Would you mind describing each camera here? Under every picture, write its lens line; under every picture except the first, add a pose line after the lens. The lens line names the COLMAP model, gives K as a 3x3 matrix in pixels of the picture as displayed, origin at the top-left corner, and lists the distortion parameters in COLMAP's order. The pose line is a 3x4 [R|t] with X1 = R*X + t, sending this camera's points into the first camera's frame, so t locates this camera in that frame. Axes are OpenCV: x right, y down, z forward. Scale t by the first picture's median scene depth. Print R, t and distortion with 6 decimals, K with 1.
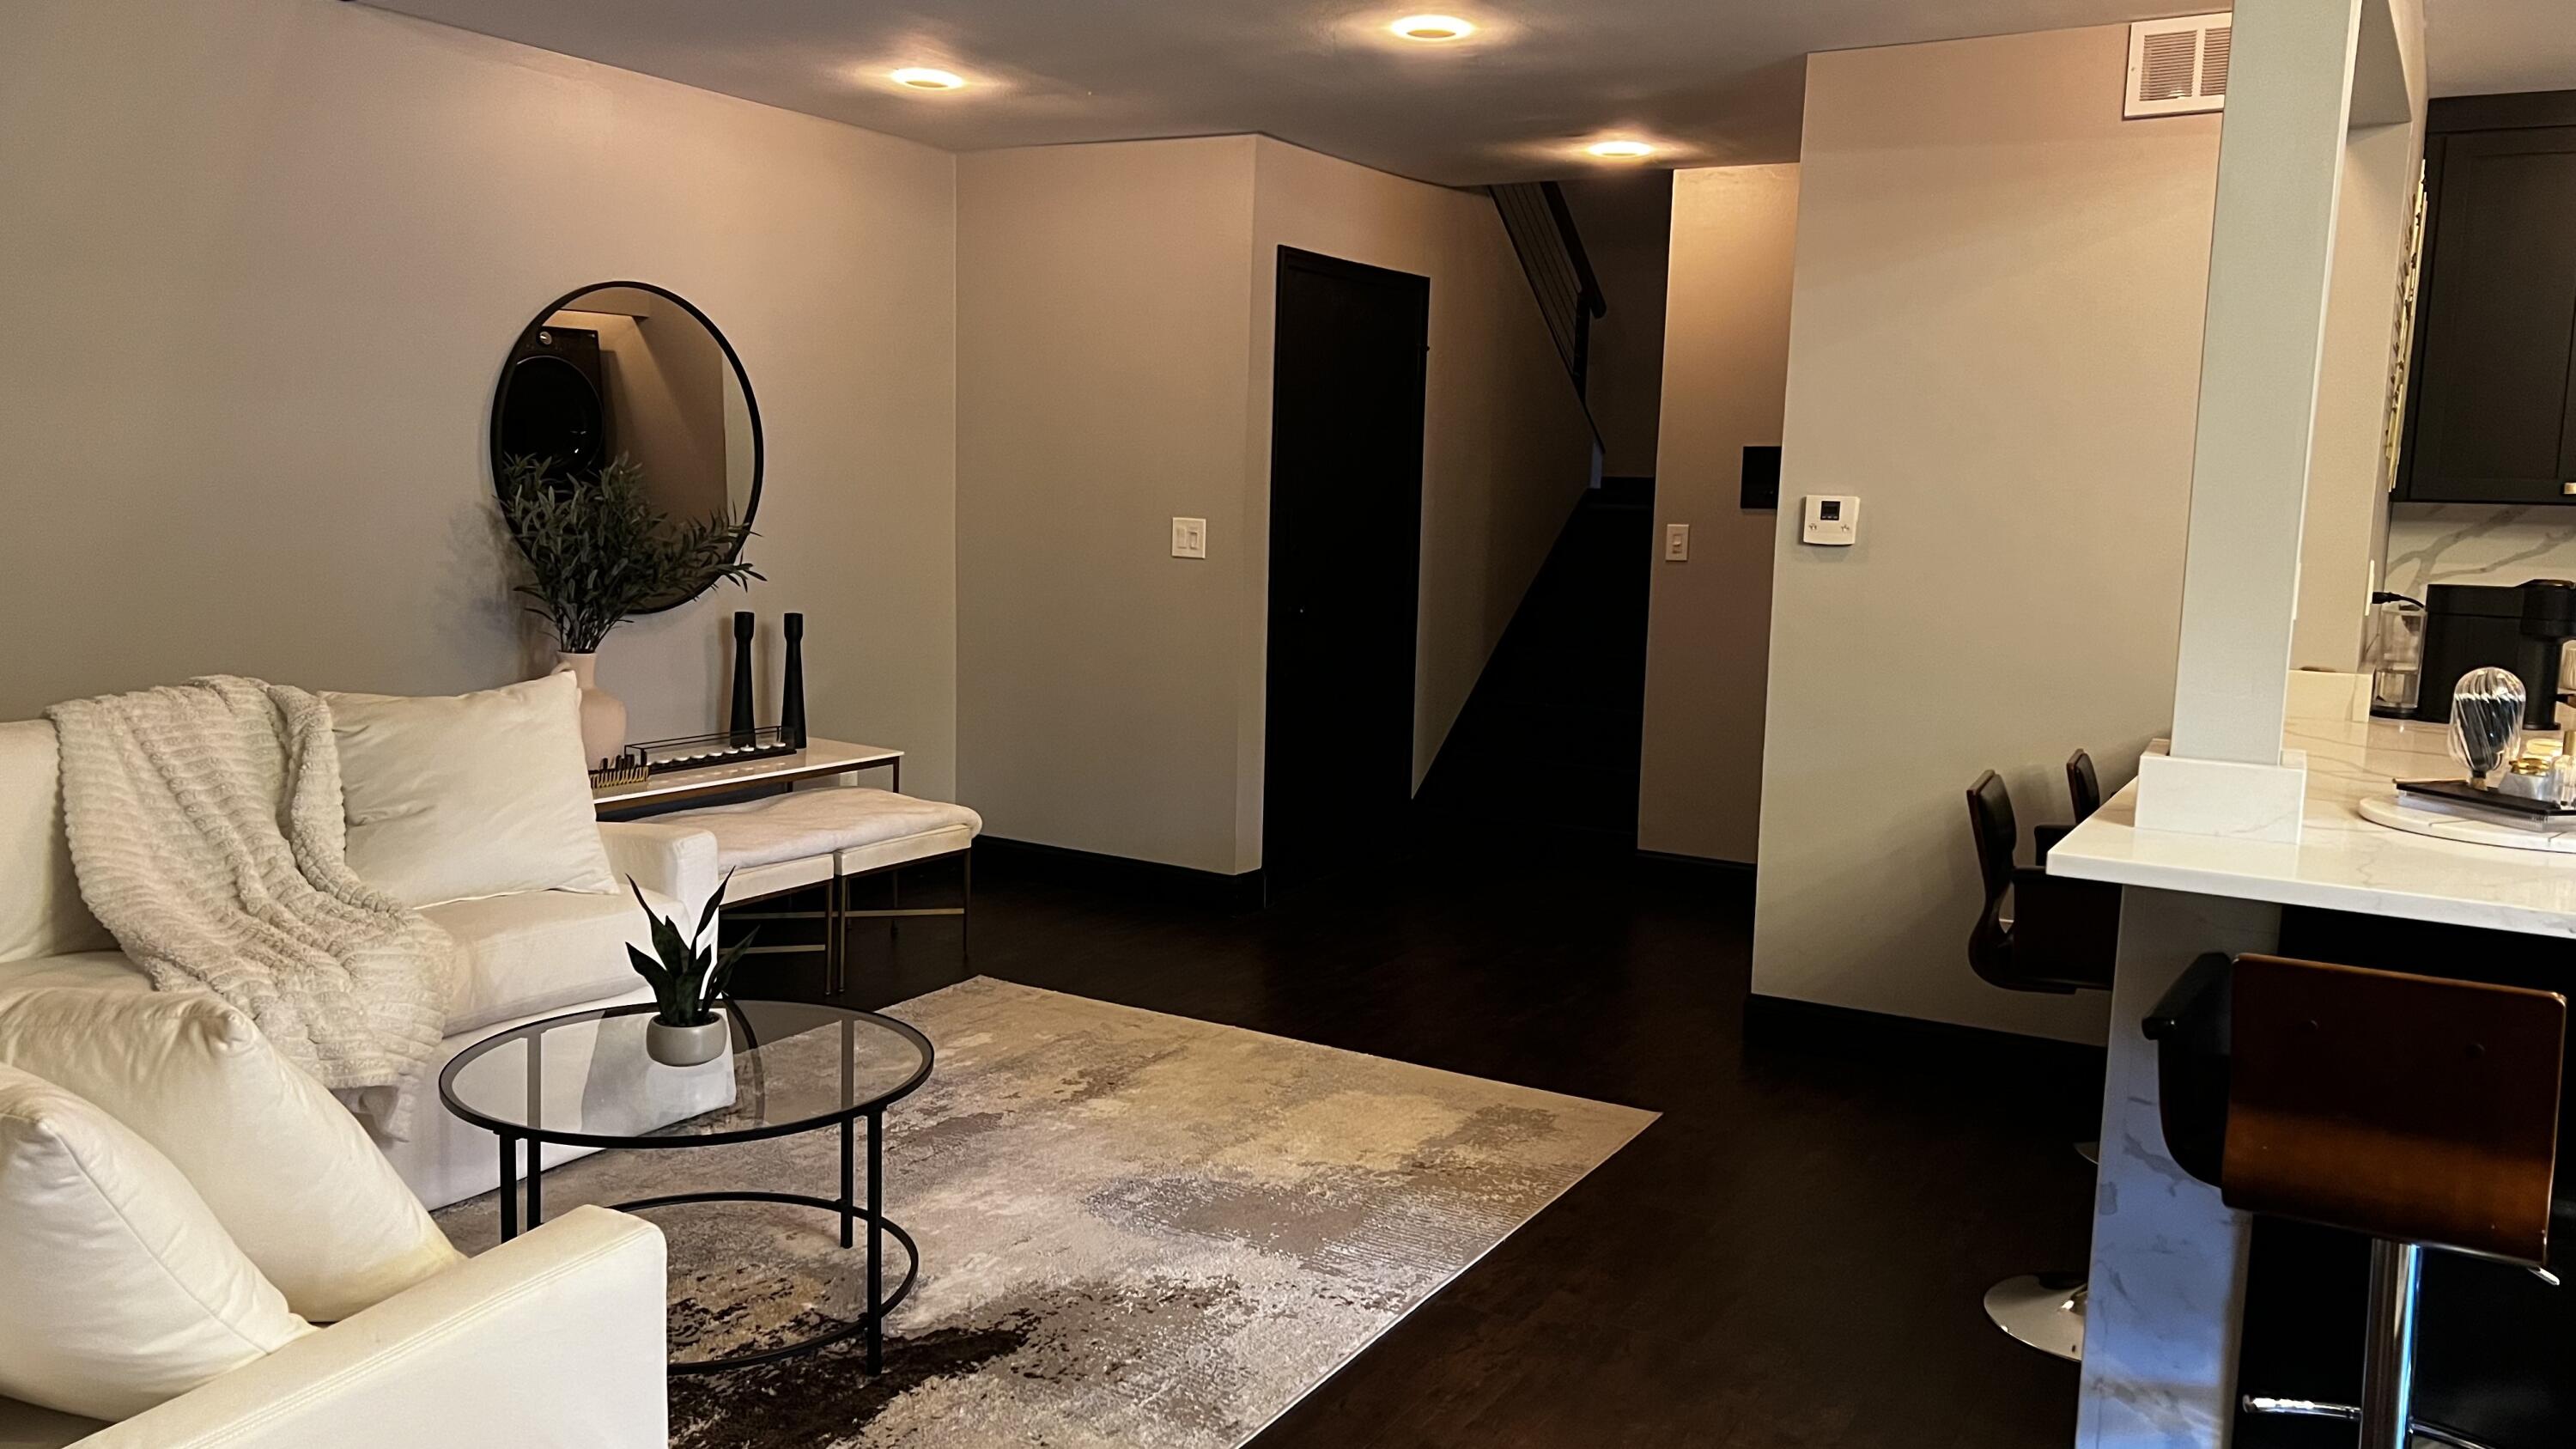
lens RADIAL K [[1946.3, 0, 1285.0], [0, 1946.3, 742.1], [0, 0, 1]] dist [0.024422, -0.016253]
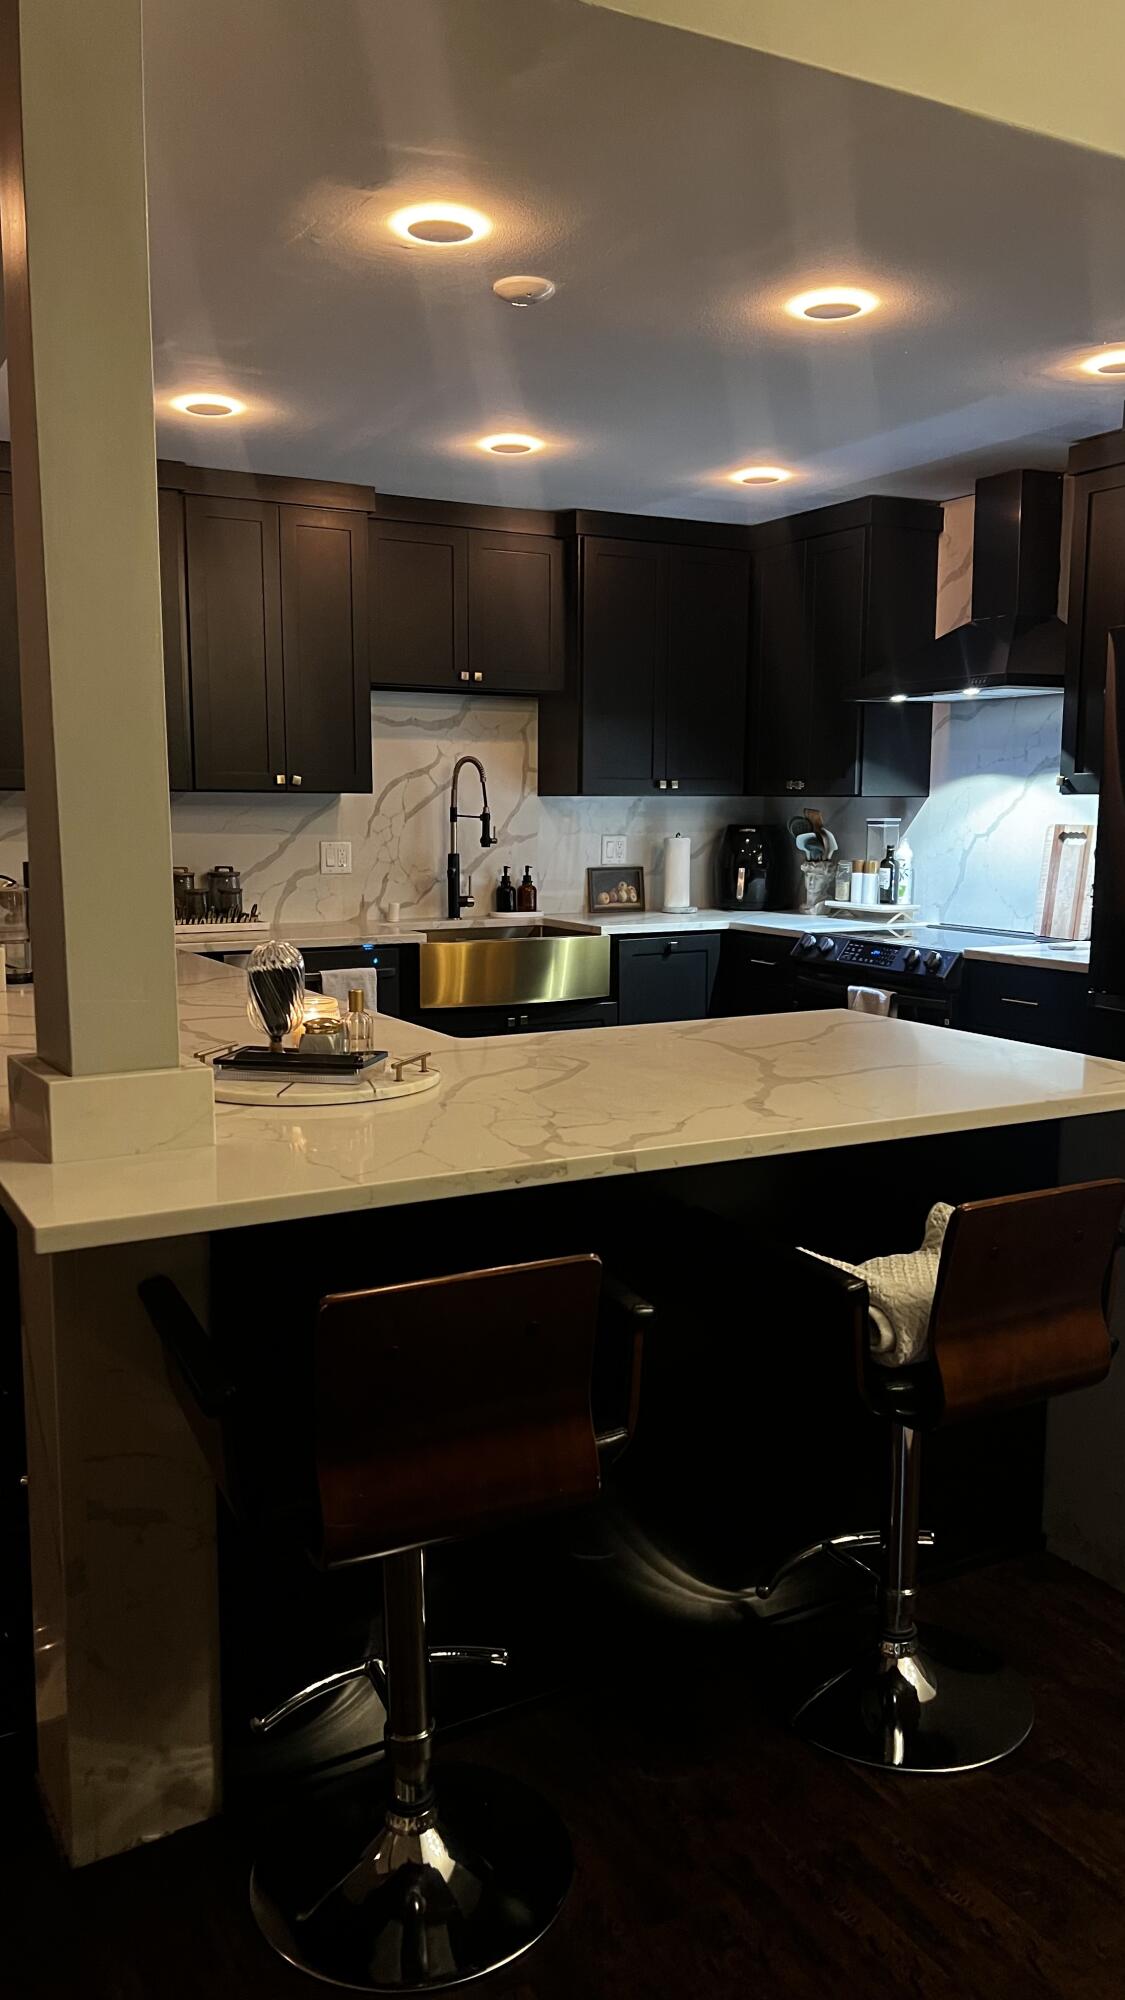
lens RADIAL K [[1510.9, 0, 547.5], [0, 1510.9, 1000.8], [0, 0, 1]] dist [0.024422, -0.016253]
pose [[0.498997, -0.140741, 0.855099, -0.021597], [0.125823, 0.988035, 0.089196, -0.049809], [-0.857421, 0.063083, 0.510735, 0.370244]]
